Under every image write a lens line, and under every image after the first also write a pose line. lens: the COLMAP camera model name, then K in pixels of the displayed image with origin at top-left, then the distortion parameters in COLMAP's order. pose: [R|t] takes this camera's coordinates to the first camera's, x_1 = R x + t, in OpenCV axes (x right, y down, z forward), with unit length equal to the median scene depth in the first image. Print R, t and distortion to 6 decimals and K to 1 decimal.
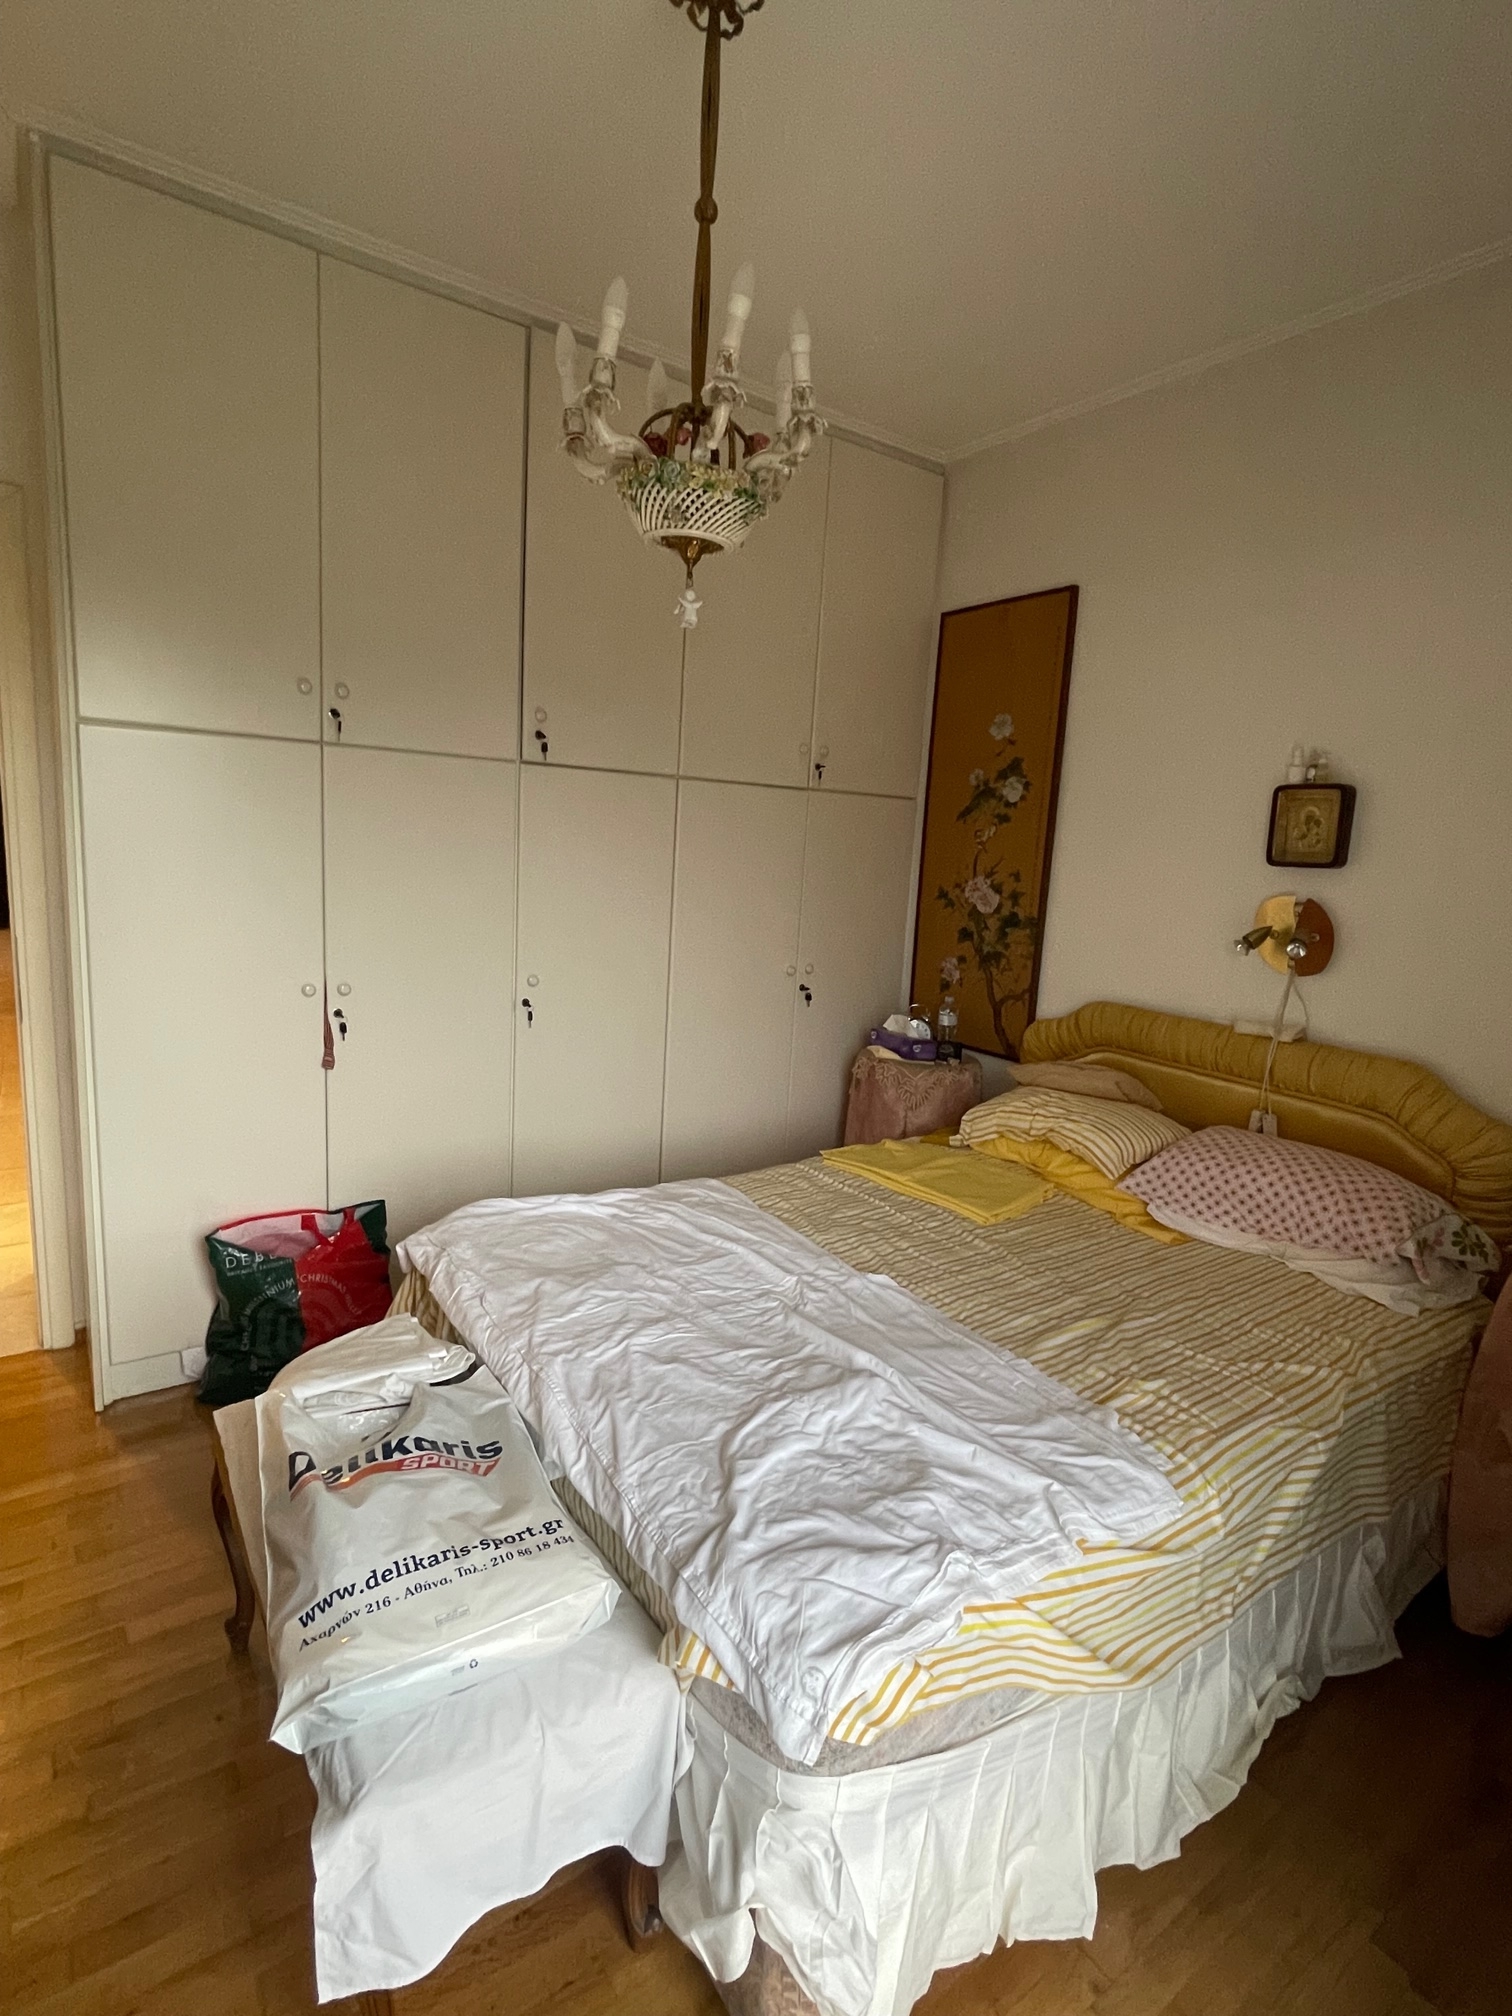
lens RADIAL K [[1008.5, 0, 752.0], [0, 1008.5, 1005.5], [0, 0, 1]] dist [-0.003265, -0.002170]
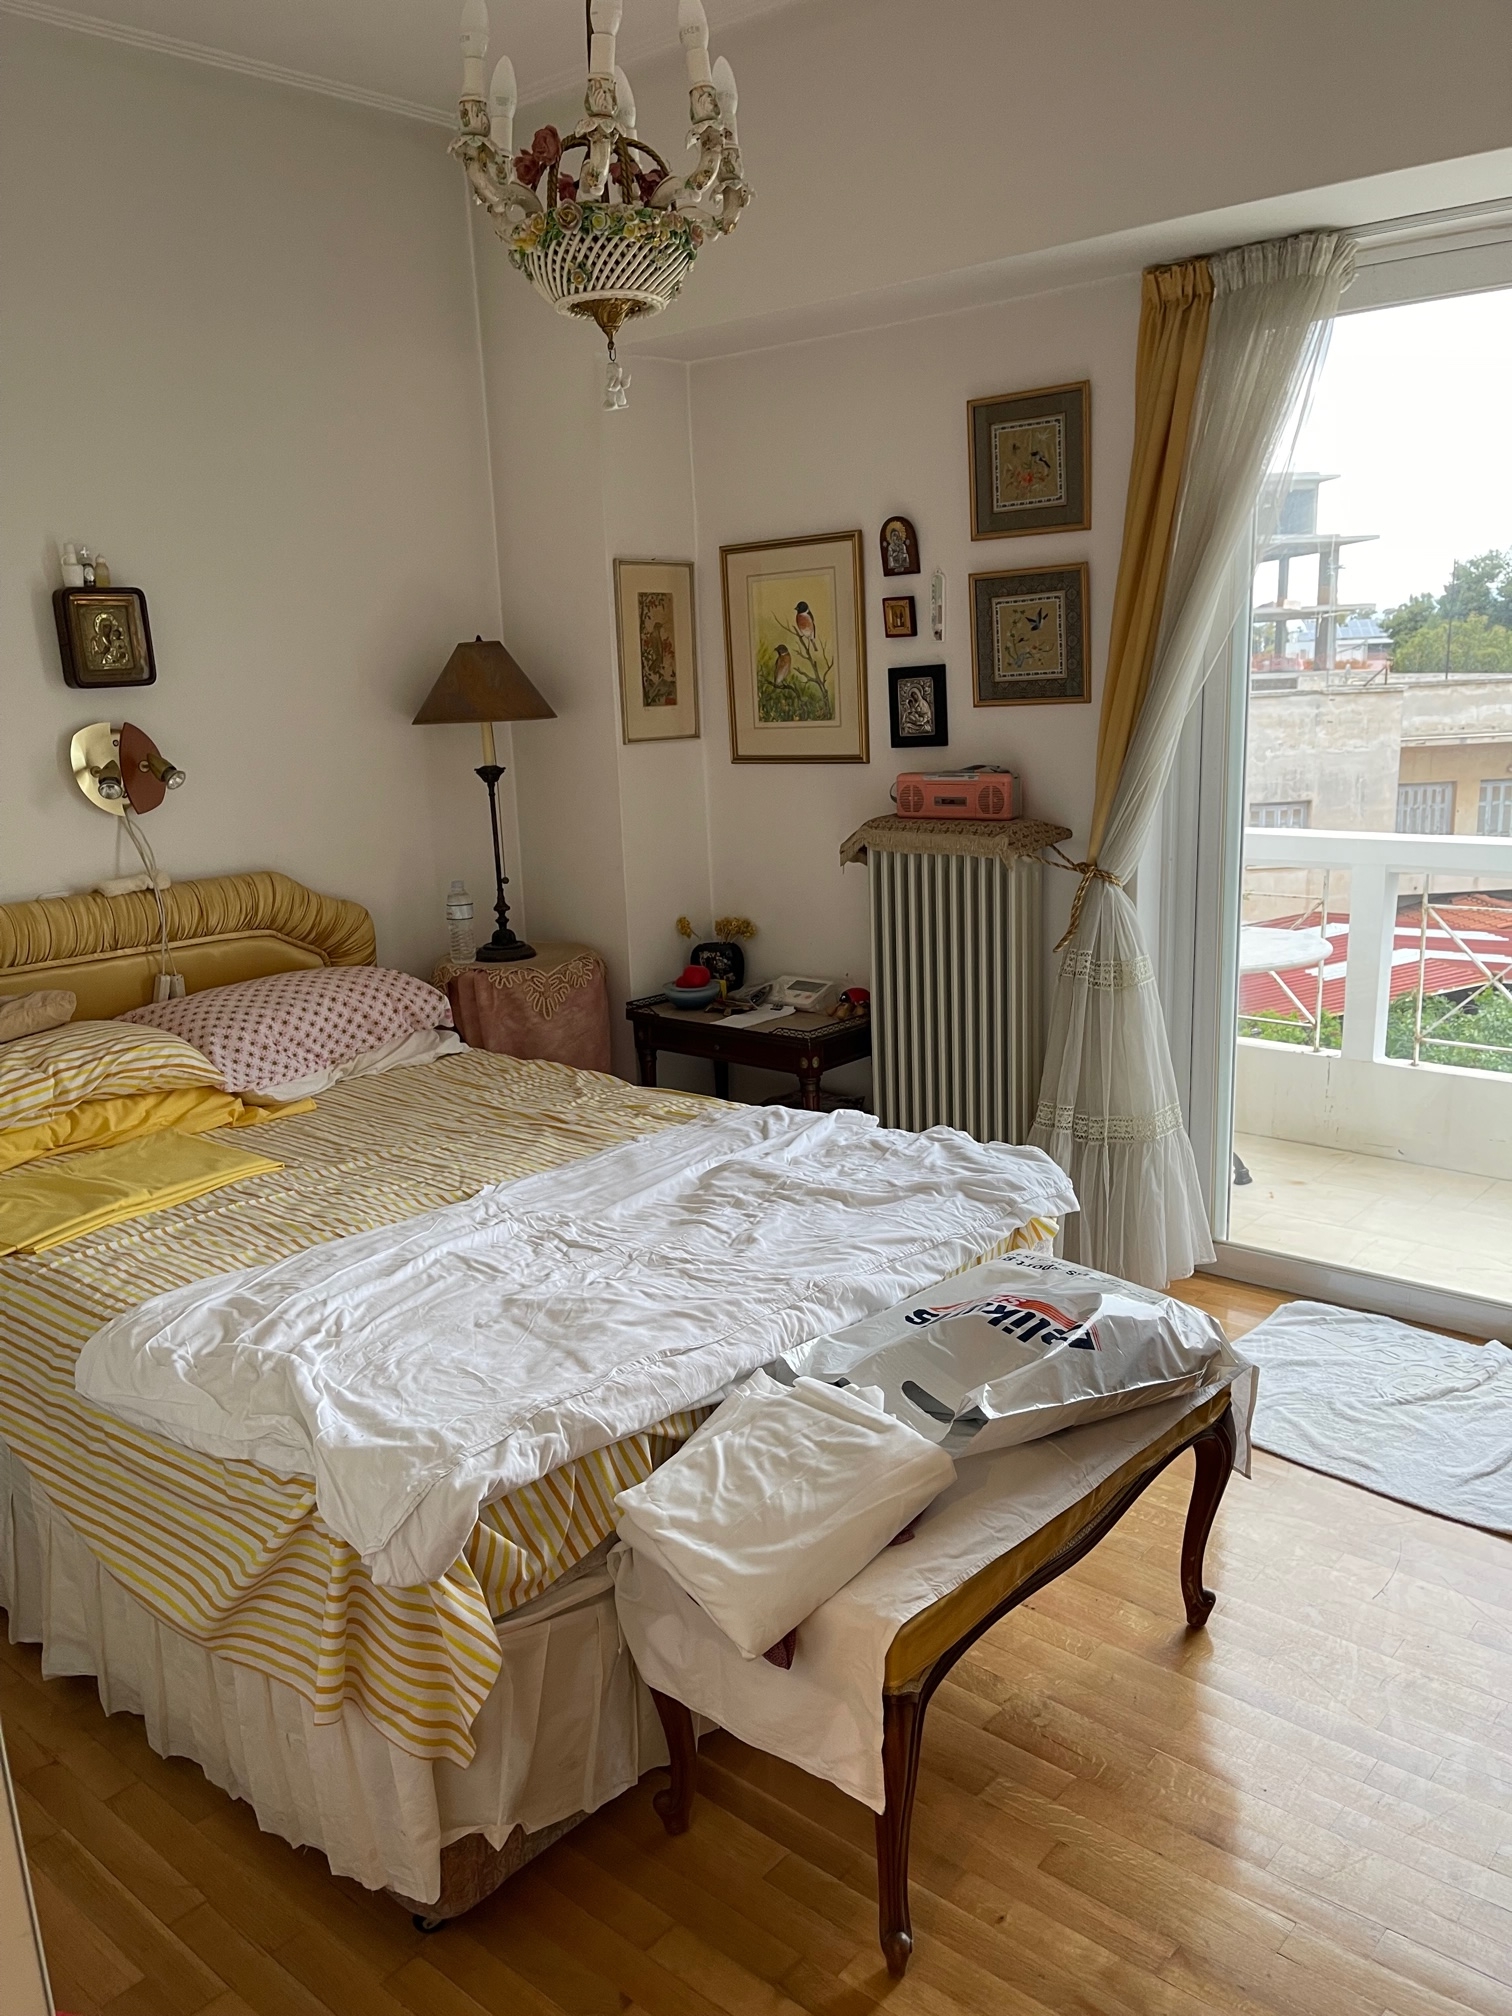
lens RADIAL K [[1515.5, 0, 756.3], [0, 1515.5, 1014.7], [0, 0, 1]] dist [0.020502, -0.005153]
pose [[-0.244853, -0.252254, 0.936170, -0.873386], [0.196456, 0.932625, 0.302681, -0.164048], [-0.949448, 0.258029, -0.178799, 0.797313]]
